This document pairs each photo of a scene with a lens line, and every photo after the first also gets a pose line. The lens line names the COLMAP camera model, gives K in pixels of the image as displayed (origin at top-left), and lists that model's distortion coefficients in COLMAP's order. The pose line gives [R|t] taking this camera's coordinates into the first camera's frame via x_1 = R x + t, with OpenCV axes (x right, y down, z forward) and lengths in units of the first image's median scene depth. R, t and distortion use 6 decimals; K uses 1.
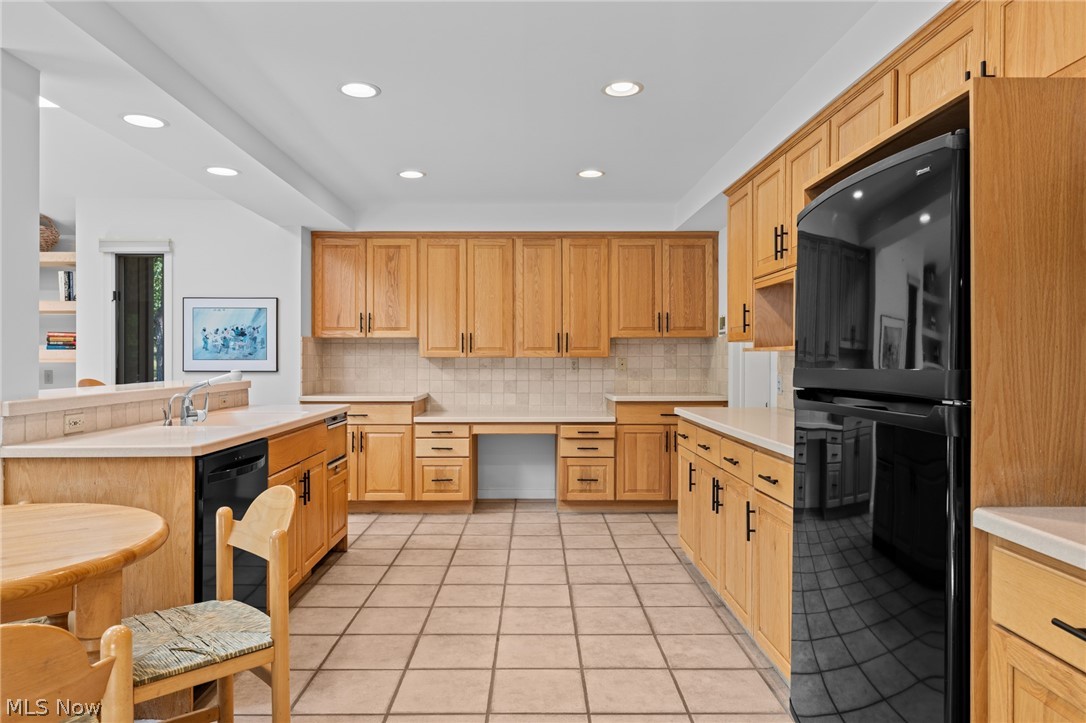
lens RADIAL K [[694.6, 0, 540.4], [0, 694.6, 359.5], [0, 0, 1]] dist [-0.002172, 0.003899]
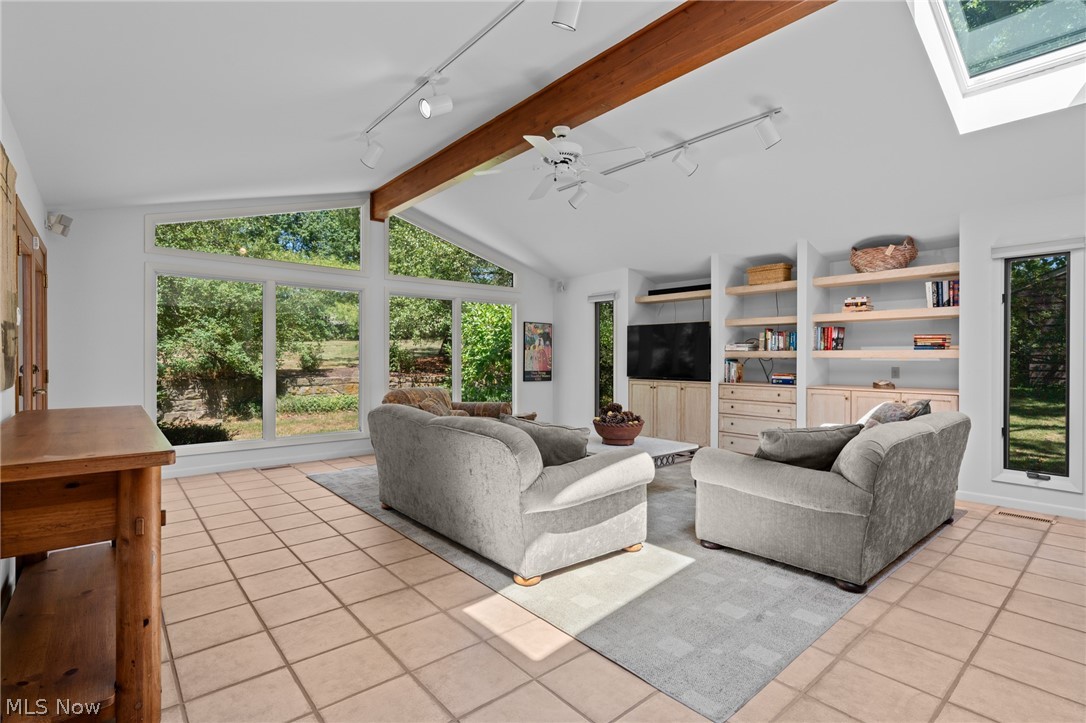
lens RADIAL K [[519.6, 0, 540.4], [0, 519.6, 359.5], [0, 0, 1]] dist [-0.000104, -0.000702]
pose [[0.634145, 0.003304, -0.773207, -0.447517], [-0.001692, 0.999994, 0.002886, 0.000576], [0.773213, -0.000522, 0.634147, -0.050688]]
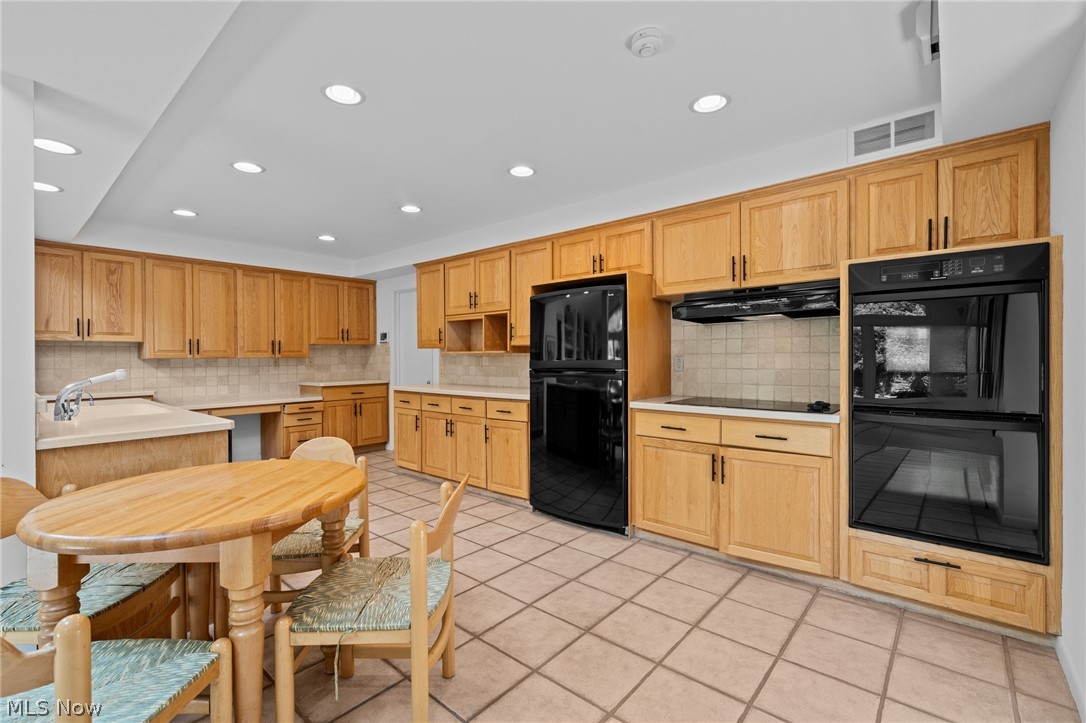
lens RADIAL K [[475.4, 0, 541.4], [0, 475.4, 360.1], [0, 0, 1]] dist [-0.001406, 0.000349]
pose [[0.664599, -0.010846, 0.747122, -0.346400], [0.008487, 0.999940, 0.006966, -0.000320], [-0.747152, 0.001711, 0.664651, -0.046367]]
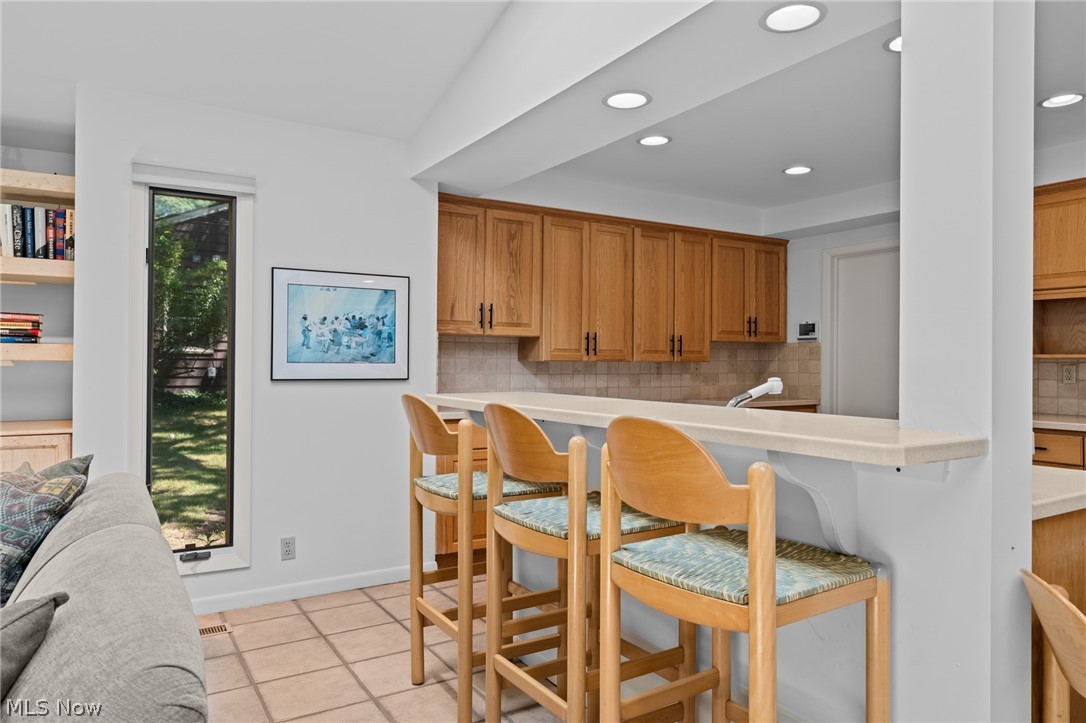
lens RADIAL K [[725.3, 0, 543.0], [0, 725.3, 362.6], [0, 0, 1]] dist [-0.008067, -0.003313]
pose [[0.853845, 0.004352, 0.520509, -0.645322], [-0.003336, 0.999990, -0.002887, 0.001566], [-0.520516, 0.000729, 0.853851, 0.285224]]
